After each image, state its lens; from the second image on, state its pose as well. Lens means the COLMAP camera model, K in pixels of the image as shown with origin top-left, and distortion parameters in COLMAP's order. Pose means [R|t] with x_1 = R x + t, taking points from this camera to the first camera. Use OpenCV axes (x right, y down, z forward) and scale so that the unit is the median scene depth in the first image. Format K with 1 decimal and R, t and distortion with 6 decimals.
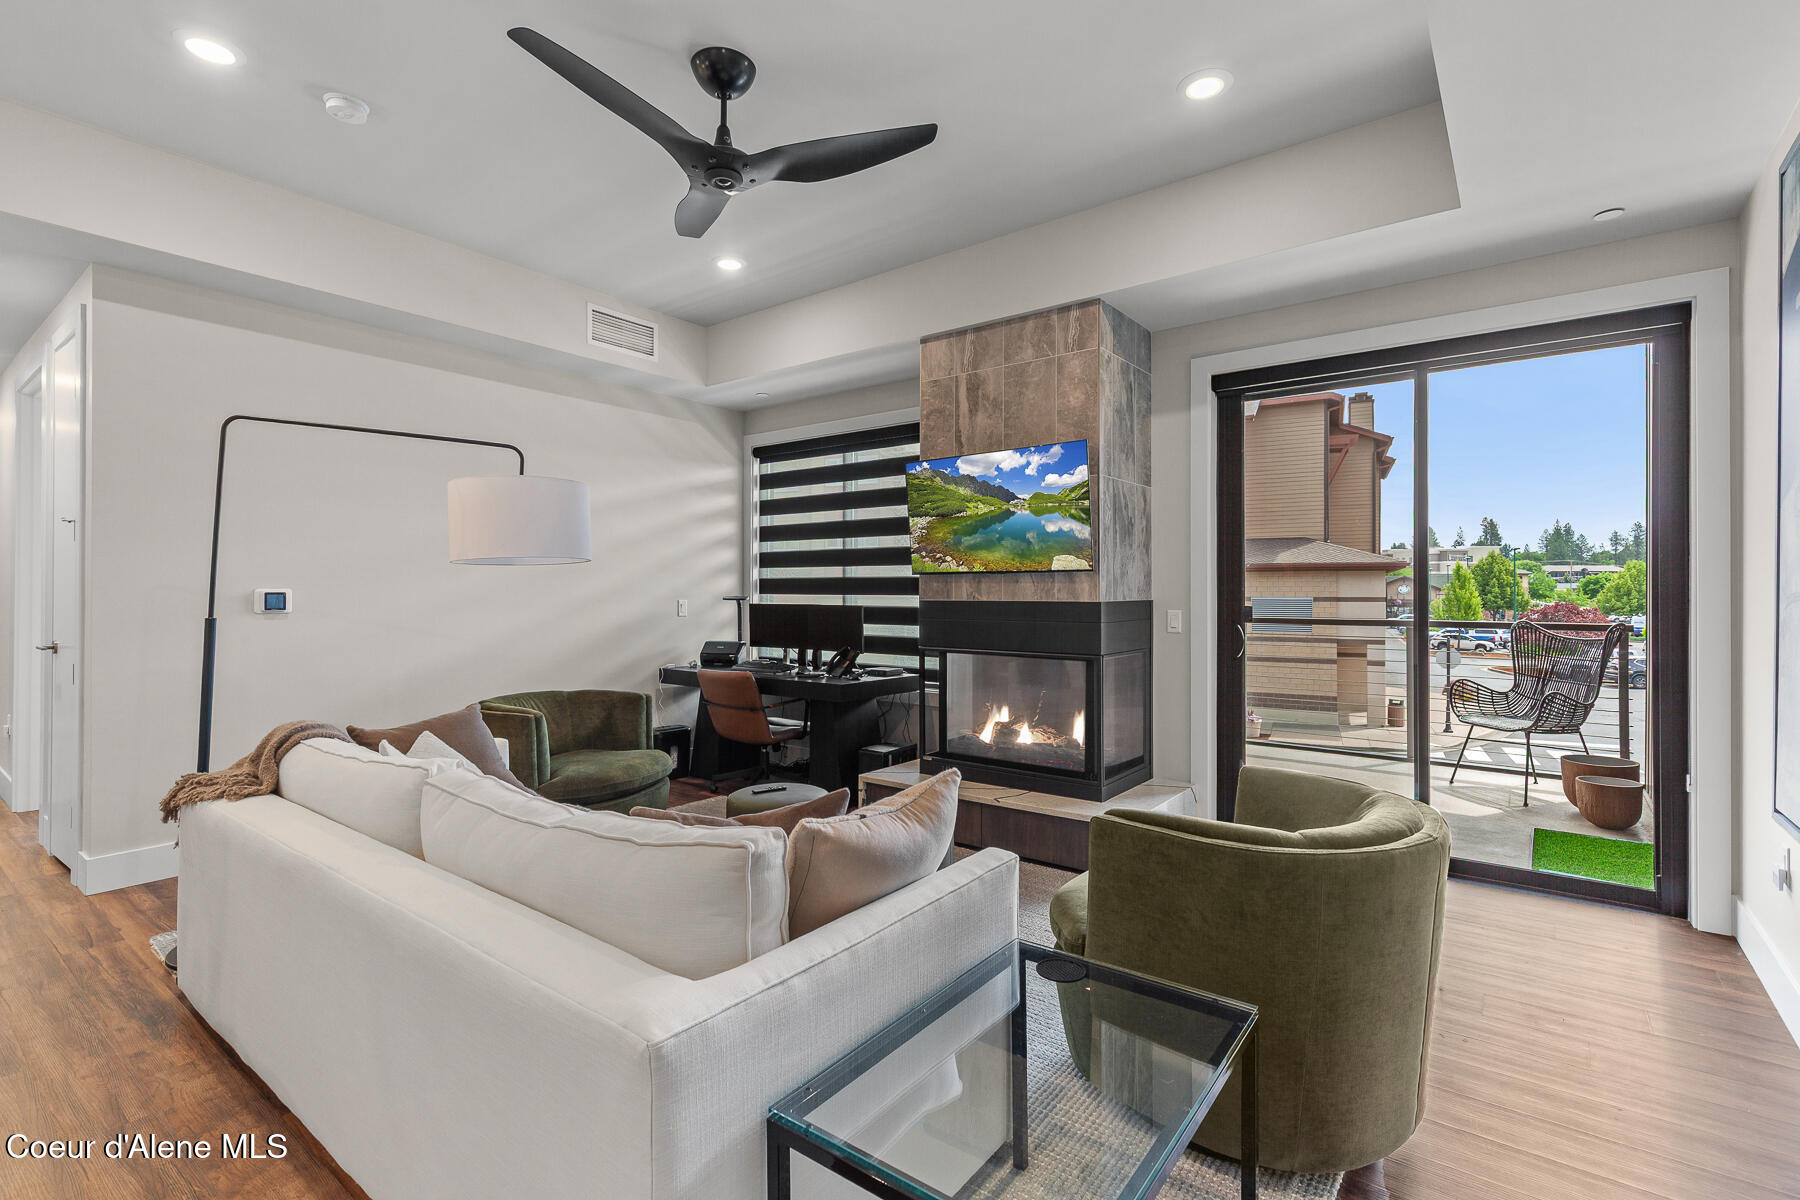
lens RADIAL K [[822.2, 0, 898.6], [0, 822.2, 589.9], [0, 0, 1]] dist [0.012358, 0.000069]
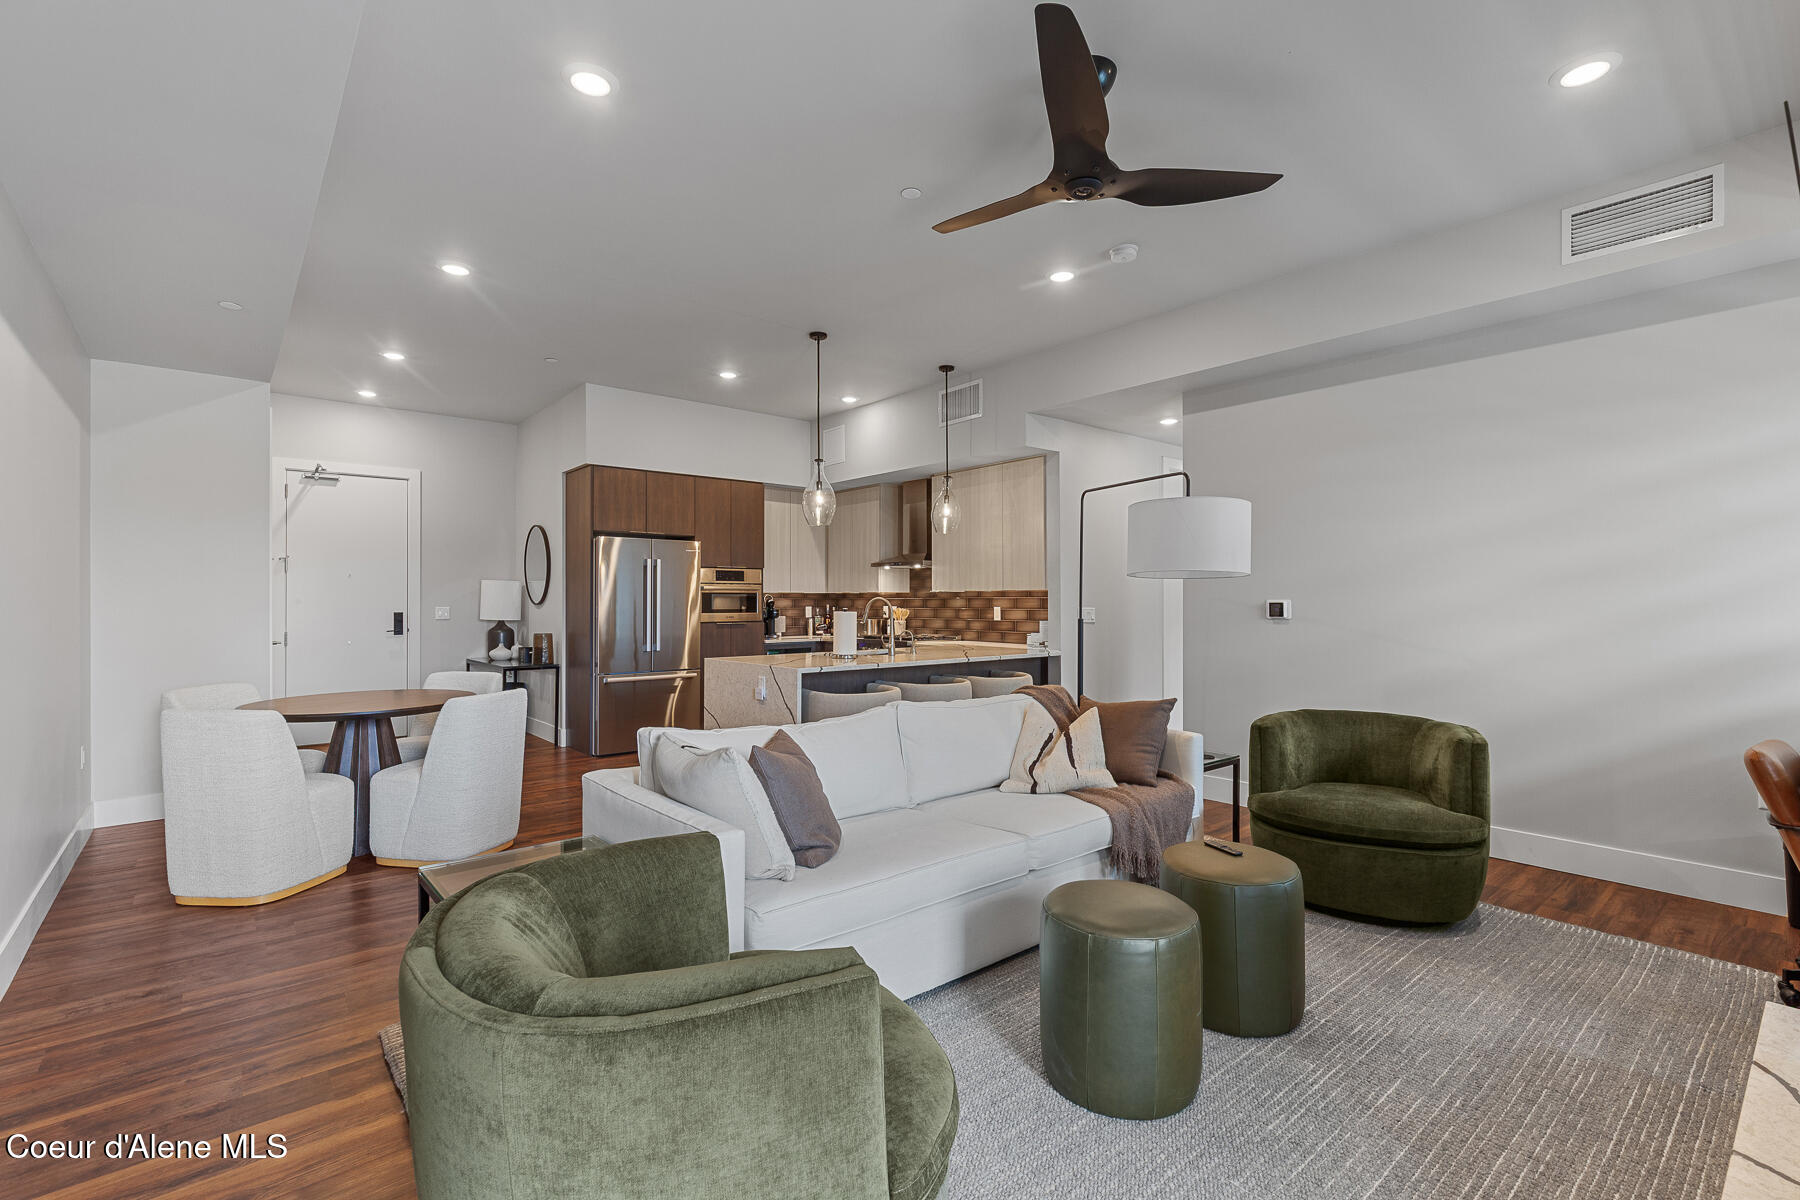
lens RADIAL K [[804.9, 0, 904.2], [0, 804.9, 596.4], [0, 0, 1]] dist [0.002086, 0.000236]
pose [[-0.211426, -0.005996, -0.977376, 0.514443], [0.006388, 0.999951, -0.007516, -0.000761], [0.977373, -0.007832, -0.211378, 0.650908]]
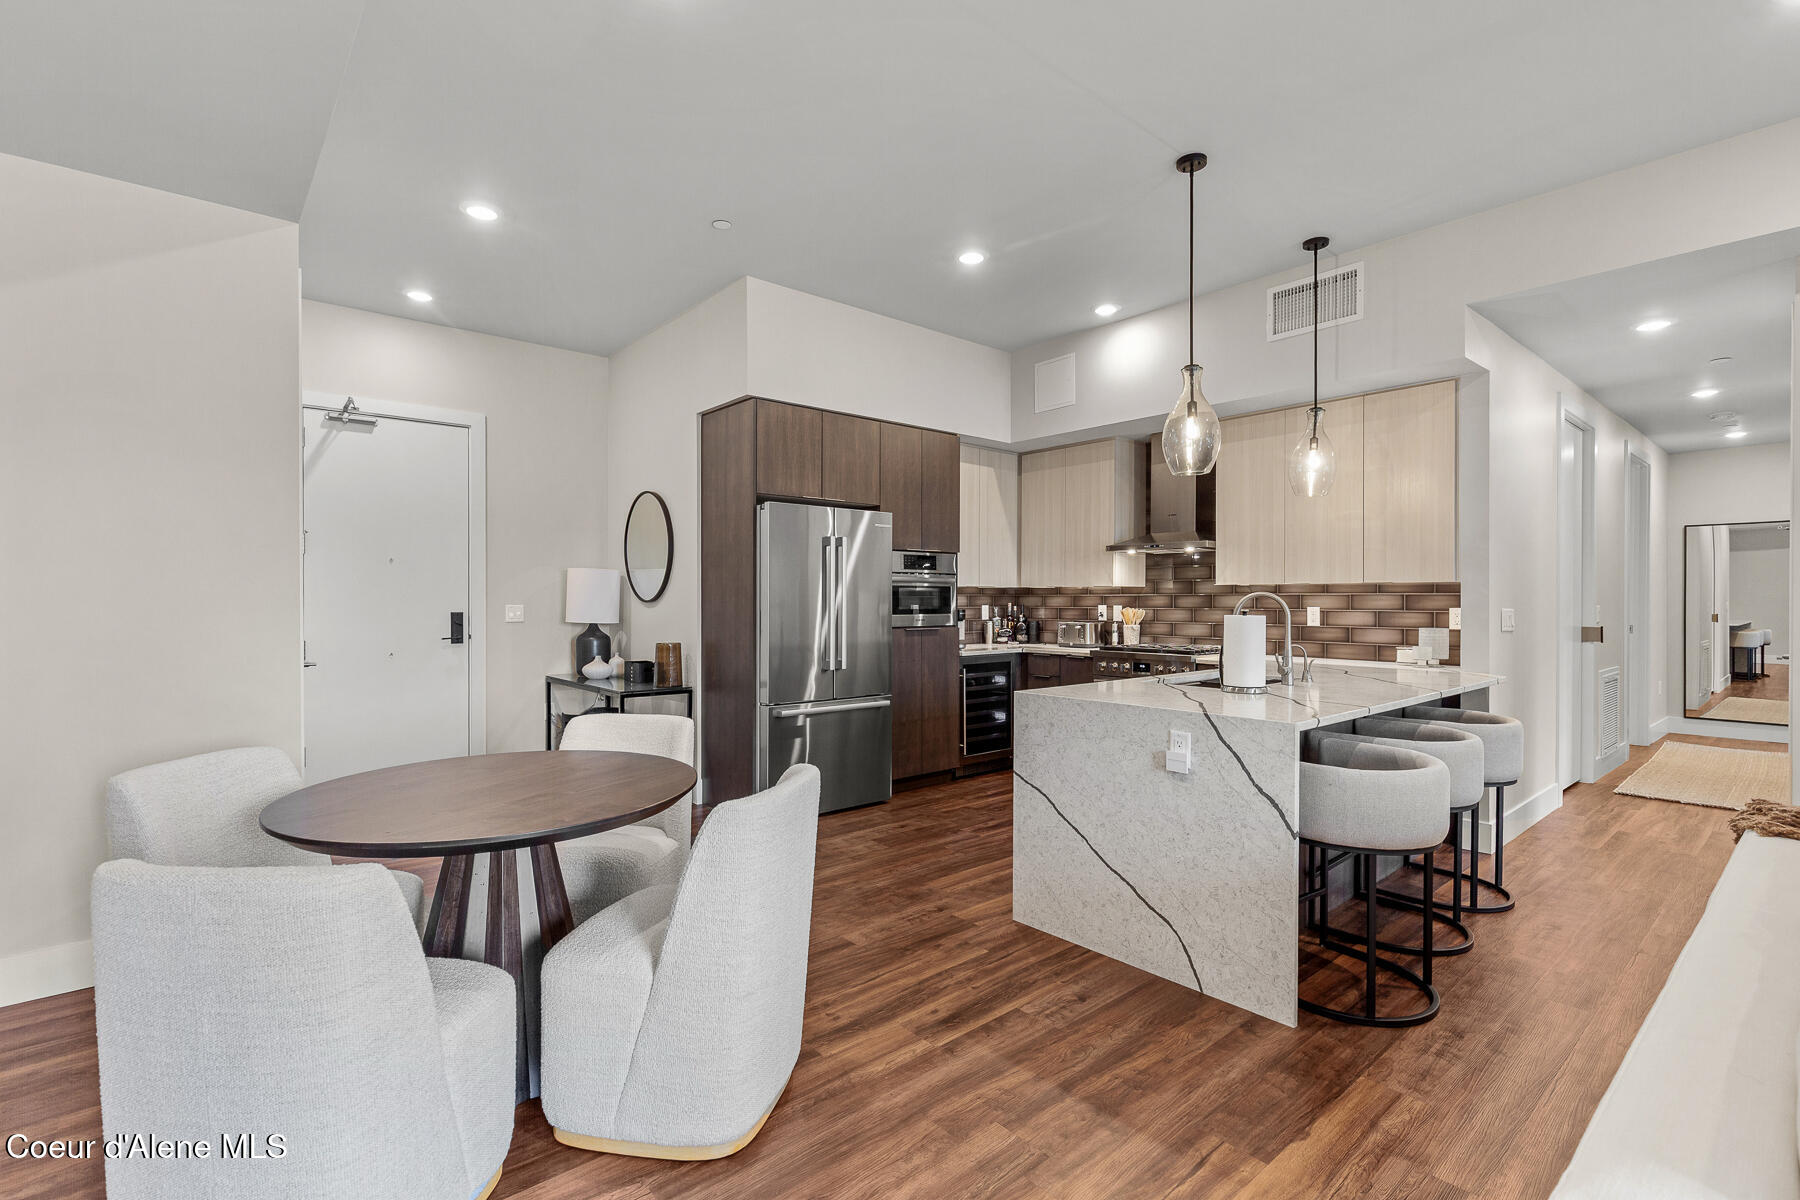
lens RADIAL K [[822.2, 0, 898.6], [0, 822.2, 589.9], [0, 0, 1]] dist [0.012358, 0.000069]
pose [[-0.210284, -0.011097, -0.977577, 0.149097], [0.003594, 0.999920, -0.012123, -0.002643], [0.977634, -0.006062, -0.210227, 0.153785]]
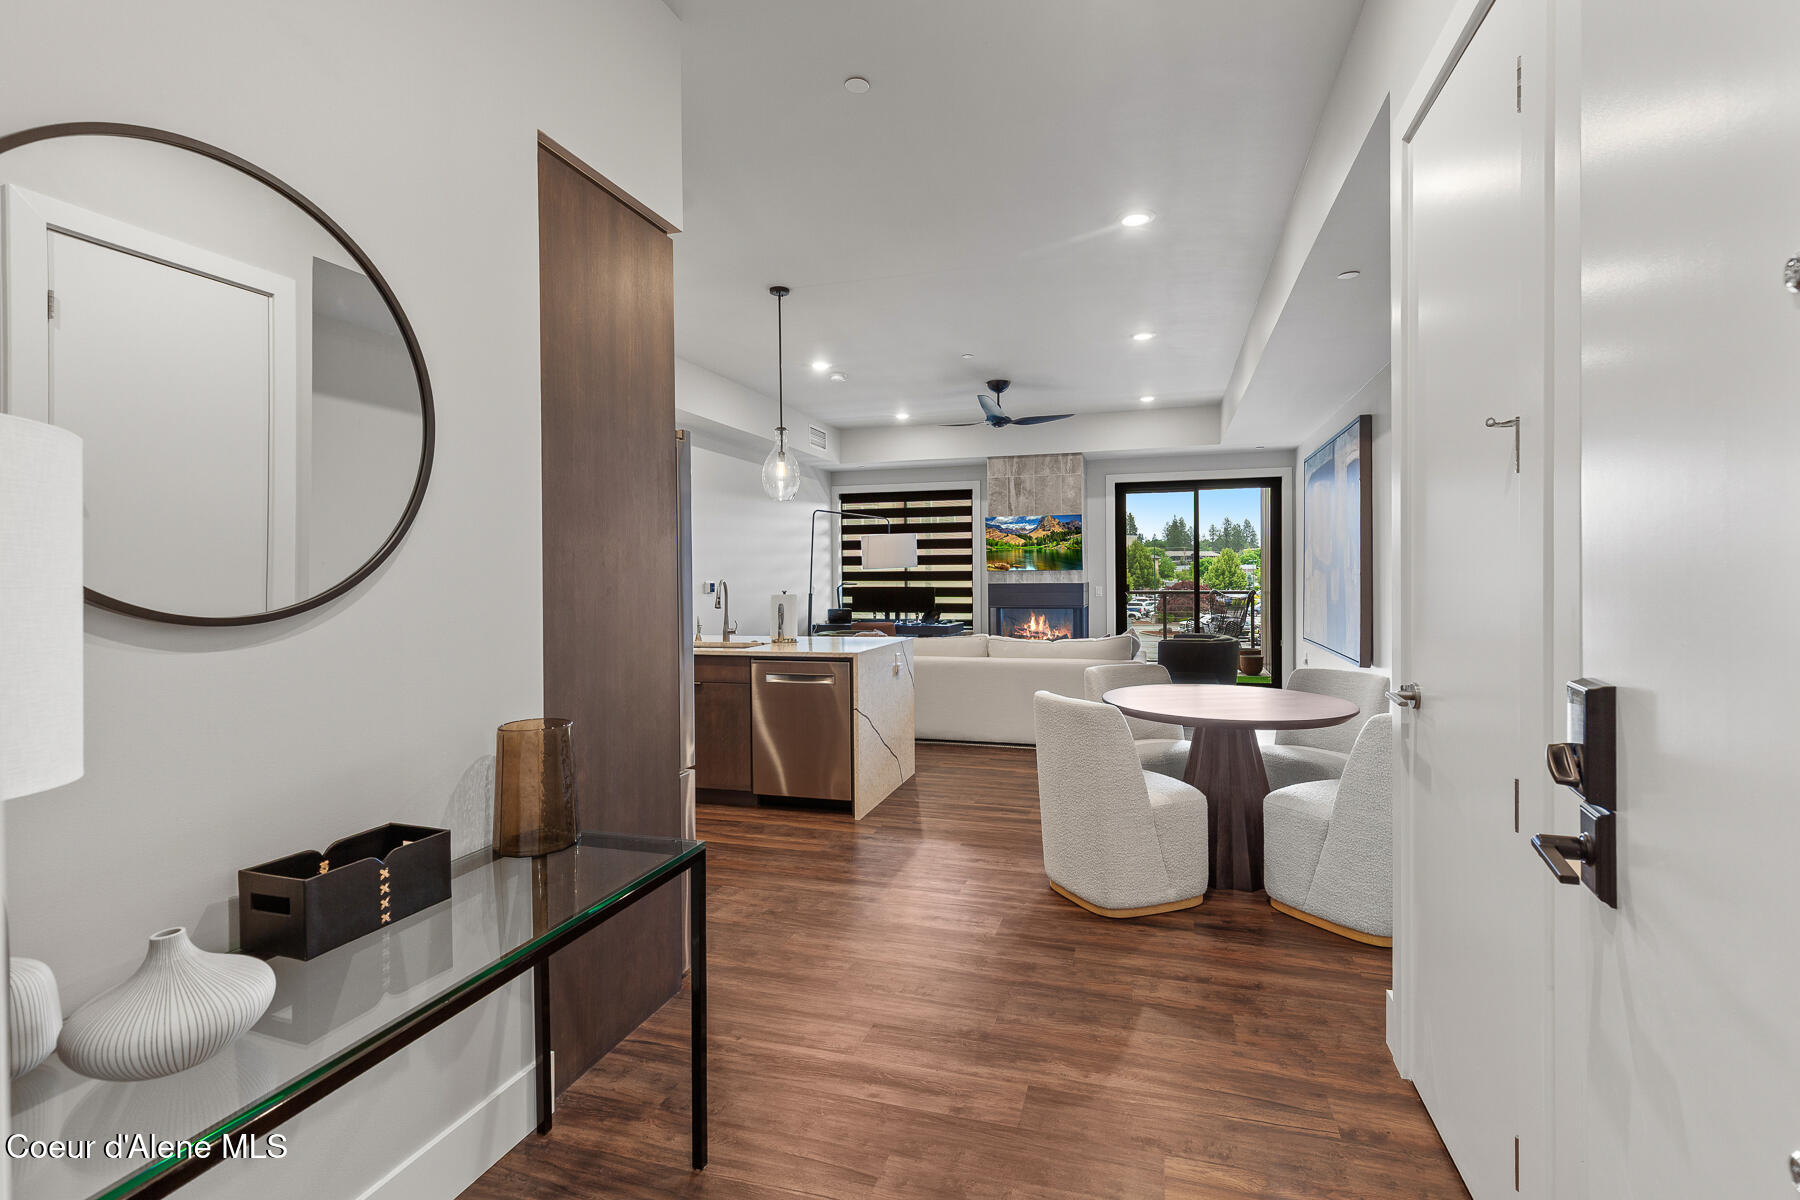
lens RADIAL K [[822.2, 0, 898.6], [0, 822.2, 589.9], [0, 0, 1]] dist [0.012358, 0.000069]
pose [[0.939229, -0.015605, 0.342935, -0.911645], [0.009163, 0.999750, 0.020396, -0.016998], [-0.343168, -0.016014, 0.939138, -0.878108]]
